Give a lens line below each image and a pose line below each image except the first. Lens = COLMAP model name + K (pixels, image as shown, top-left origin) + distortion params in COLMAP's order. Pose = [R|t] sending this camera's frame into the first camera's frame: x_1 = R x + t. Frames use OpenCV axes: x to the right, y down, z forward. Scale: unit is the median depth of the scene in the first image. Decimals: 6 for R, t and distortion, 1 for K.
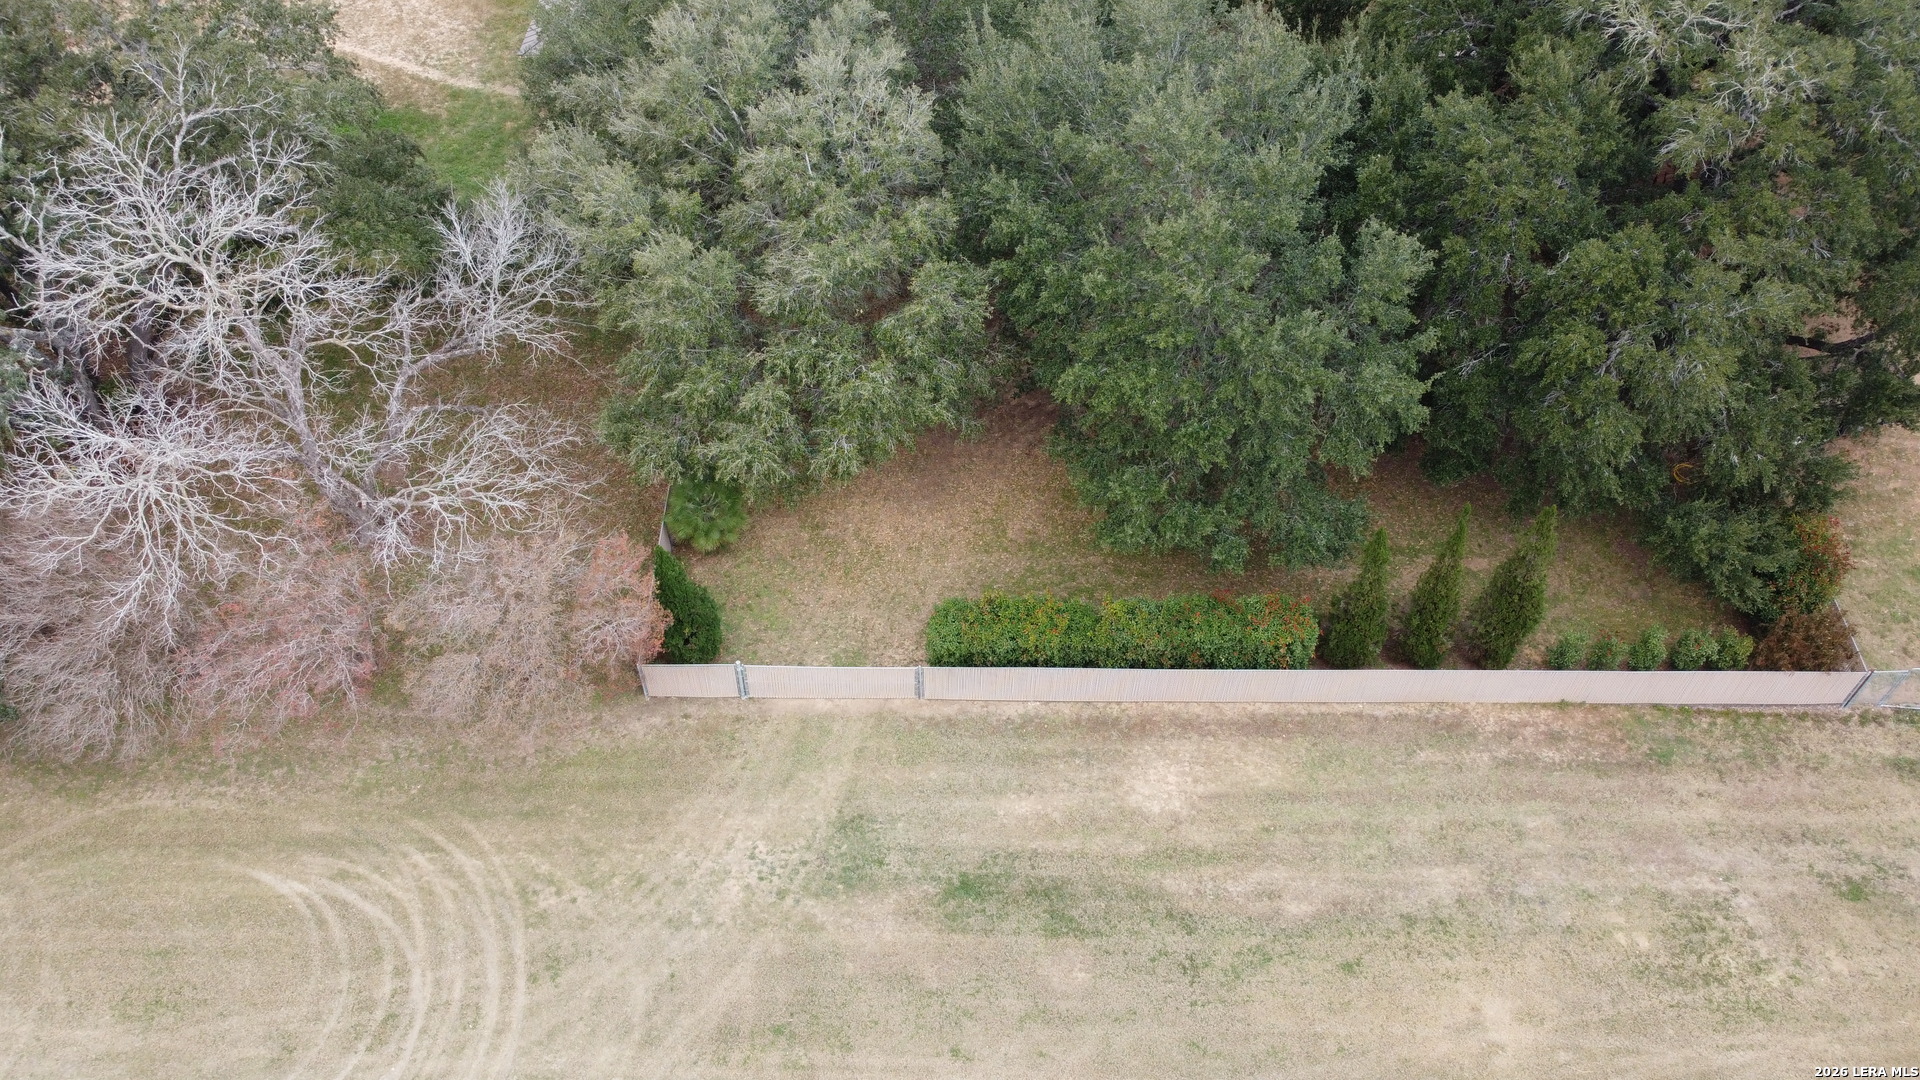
lens RADIAL K [[1453.4, 0, 953.8], [0, 1453.4, 527.4], [0, 0, 1]] dist [-0.000371, -0.009449]
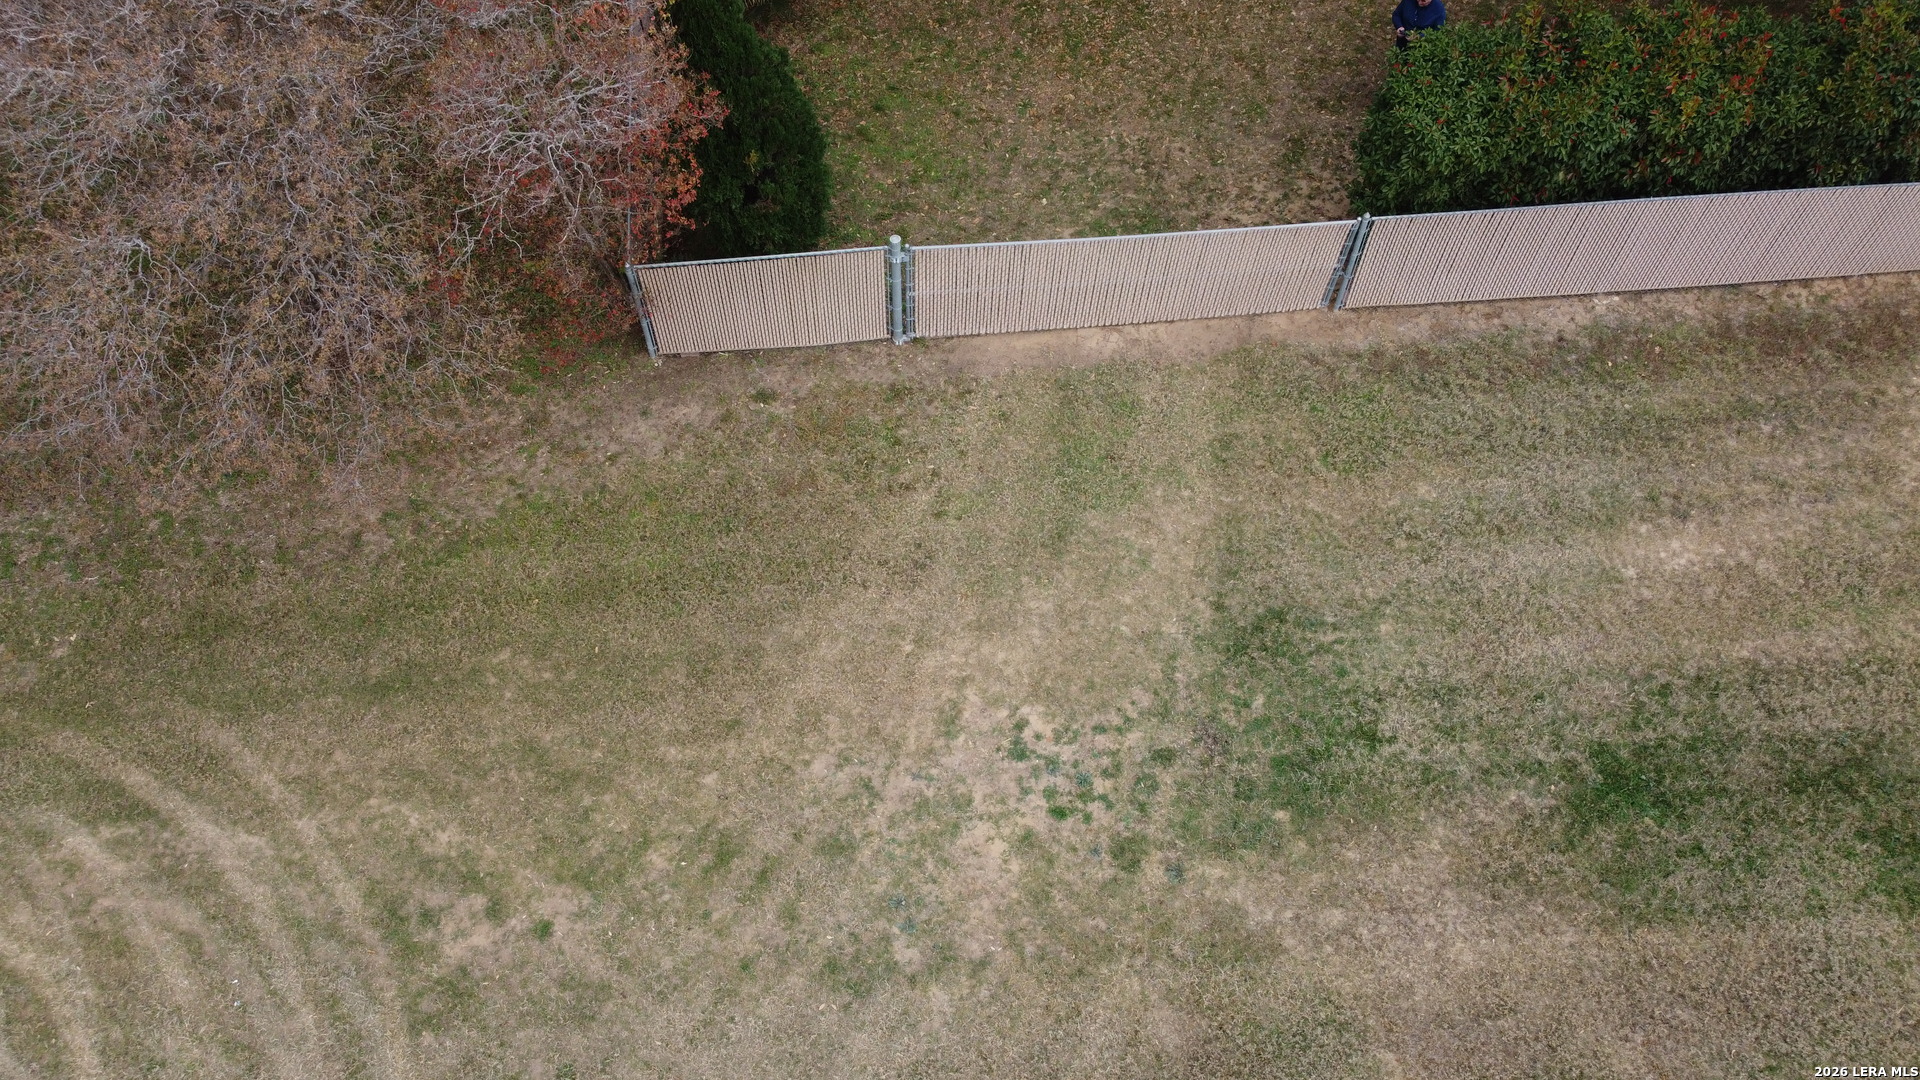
lens RADIAL K [[1453.4, 0, 928.1], [0, 1453.4, 519.9], [0, 0, 1]] dist [-0.000371, -0.009449]
pose [[0.995658, -0.082884, 0.042375, -0.170954], [0.073638, 0.979756, 0.186160, 0.099676], [-0.056947, -0.182231, 0.981605, 0.650548]]
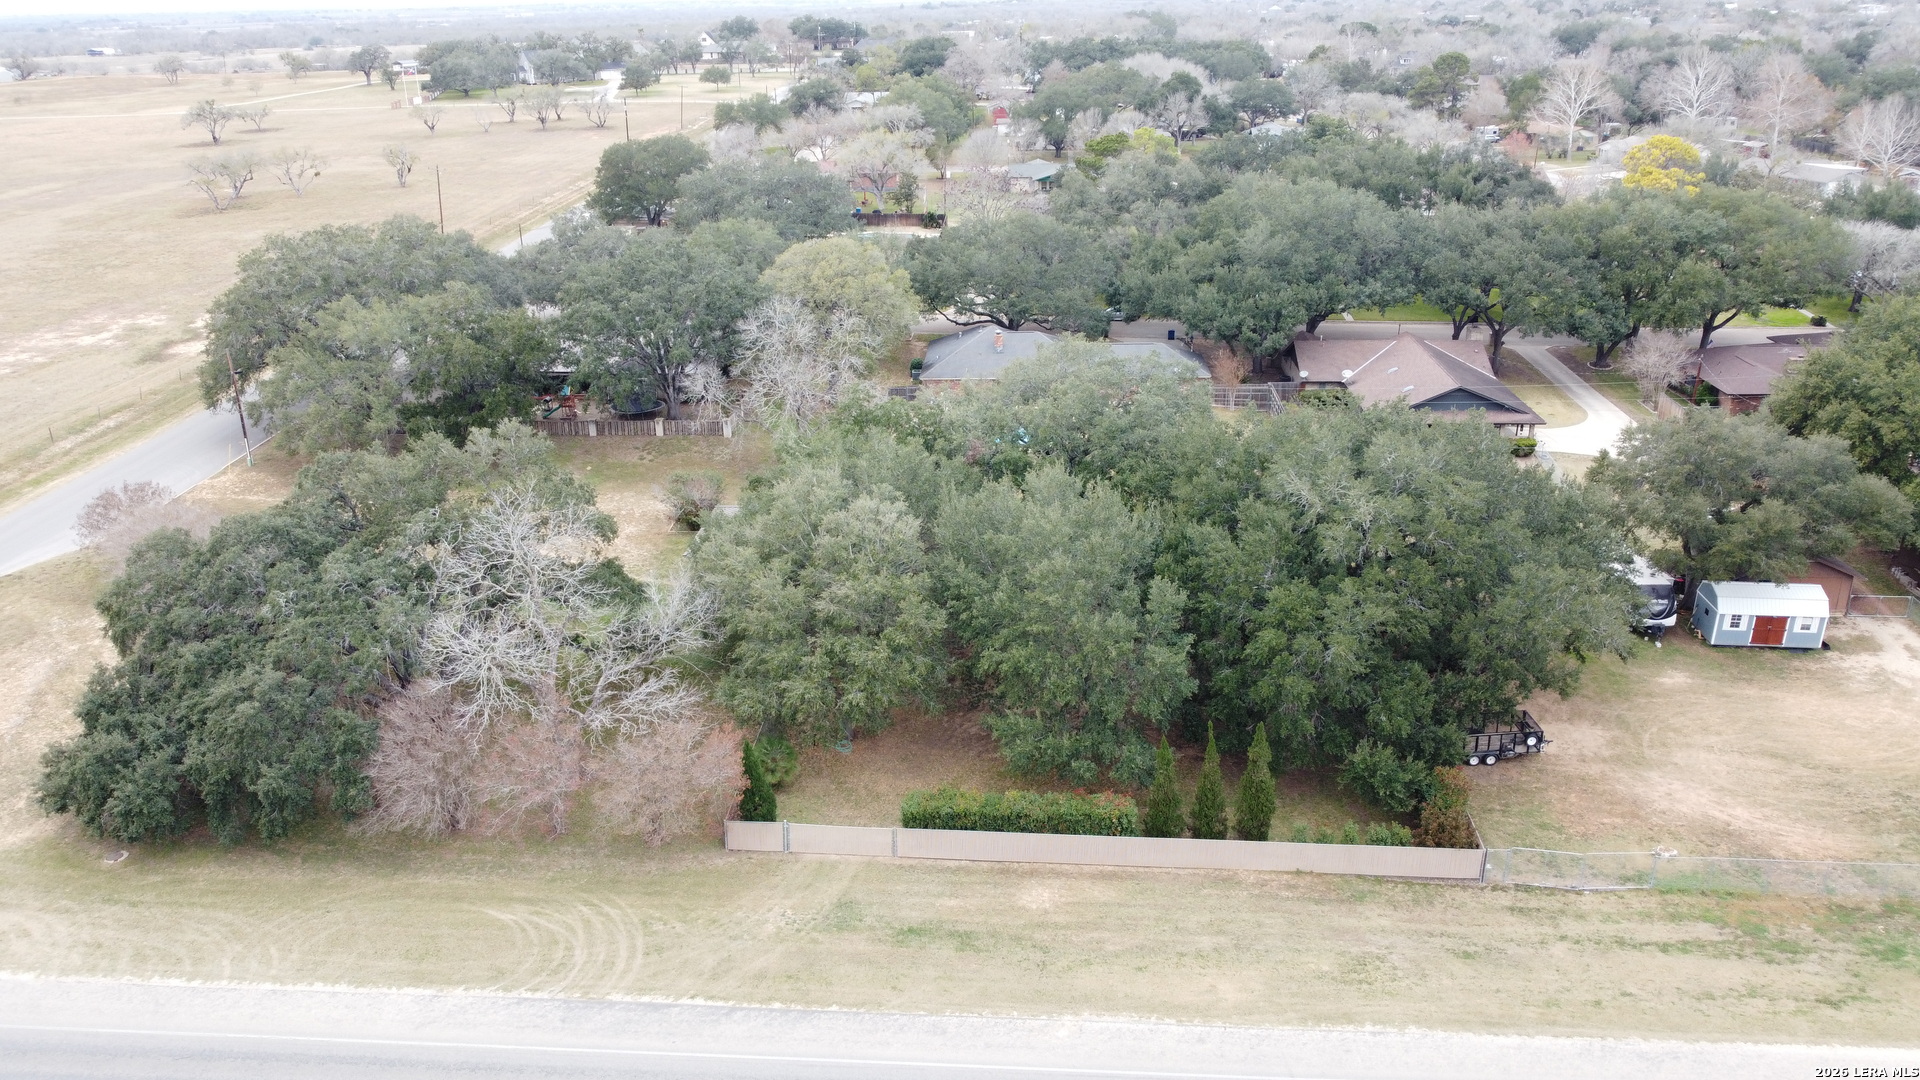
lens RADIAL K [[1453.4, 0, 963.8], [0, 1453.4, 532.1], [0, 0, 1]] dist [-0.000371, -0.009449]
pose [[0.998647, 0.017969, -0.048796, 0.136159], [-0.039003, 0.879478, -0.474339, 0.612170], [0.034392, 0.475601, 0.878989, -0.635545]]
